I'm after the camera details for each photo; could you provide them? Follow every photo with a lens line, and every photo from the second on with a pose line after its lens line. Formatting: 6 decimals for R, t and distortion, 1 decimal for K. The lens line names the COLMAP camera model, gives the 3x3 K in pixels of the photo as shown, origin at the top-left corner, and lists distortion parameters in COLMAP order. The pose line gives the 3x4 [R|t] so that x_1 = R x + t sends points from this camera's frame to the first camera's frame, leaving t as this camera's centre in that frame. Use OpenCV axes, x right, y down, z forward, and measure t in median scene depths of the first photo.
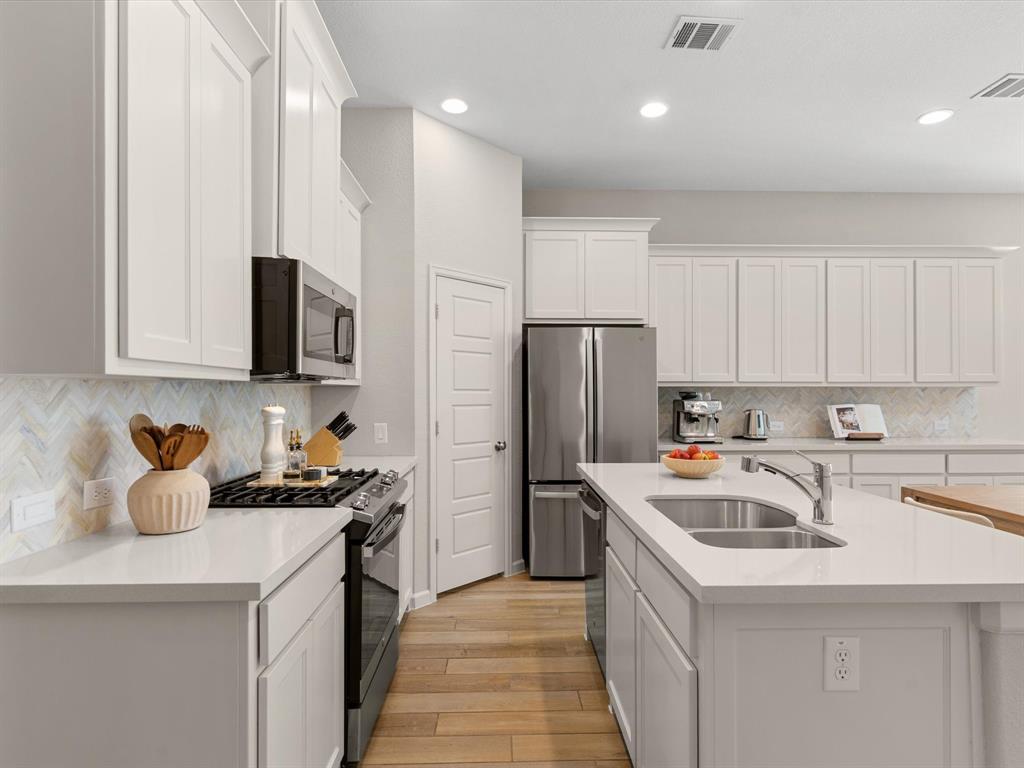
lens RADIAL K [[550.6, 0, 517.5], [0, 550.6, 390.2], [0, 0, 1]] dist [-0.002916, 0.006386]
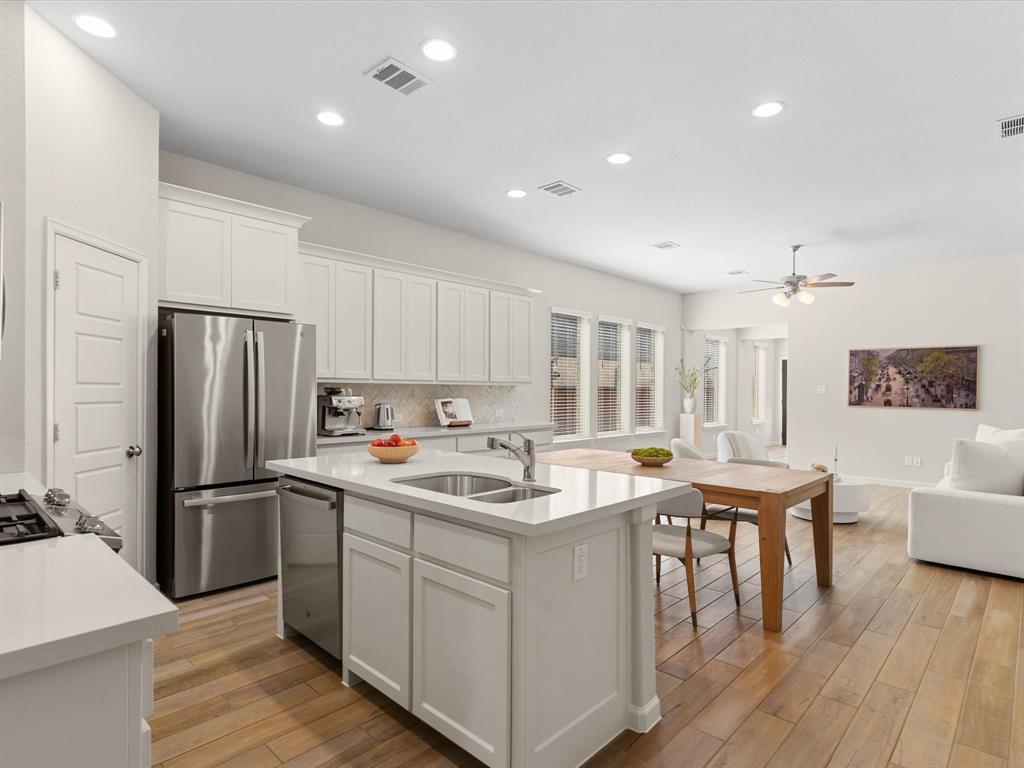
lens RADIAL K [[550.6, 0, 514.8], [0, 550.6, 386.7], [0, 0, 1]] dist [-0.002916, 0.006386]
pose [[0.708757, 0.008354, 0.705404, -0.236545], [-0.009705, 0.999951, -0.002091, -0.000185], [-0.705386, -0.005364, 0.708803, 0.007295]]
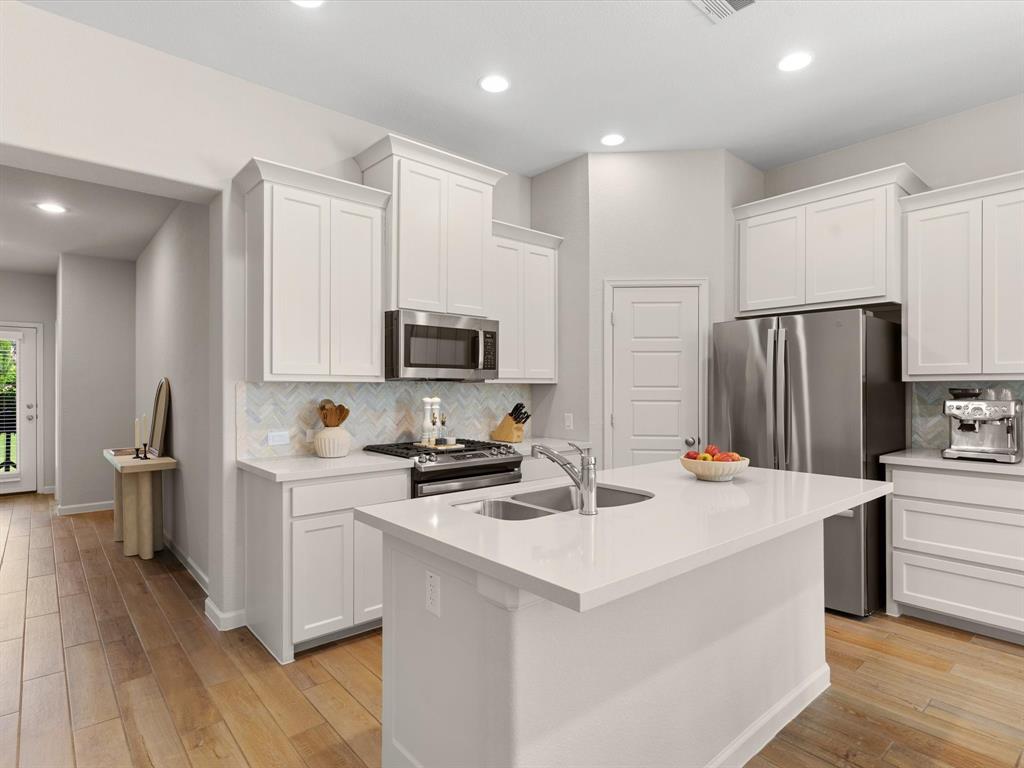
lens RADIAL K [[550.6, 0, 514.7], [0, 550.6, 384.2], [0, 0, 1]] dist [-0.002916, 0.006386]
pose [[0.628931, -0.006061, -0.777438, 0.629050], [0.002648, 0.999981, -0.005654, 0.000042], [0.777457, 0.001497, 0.628935, 0.114546]]
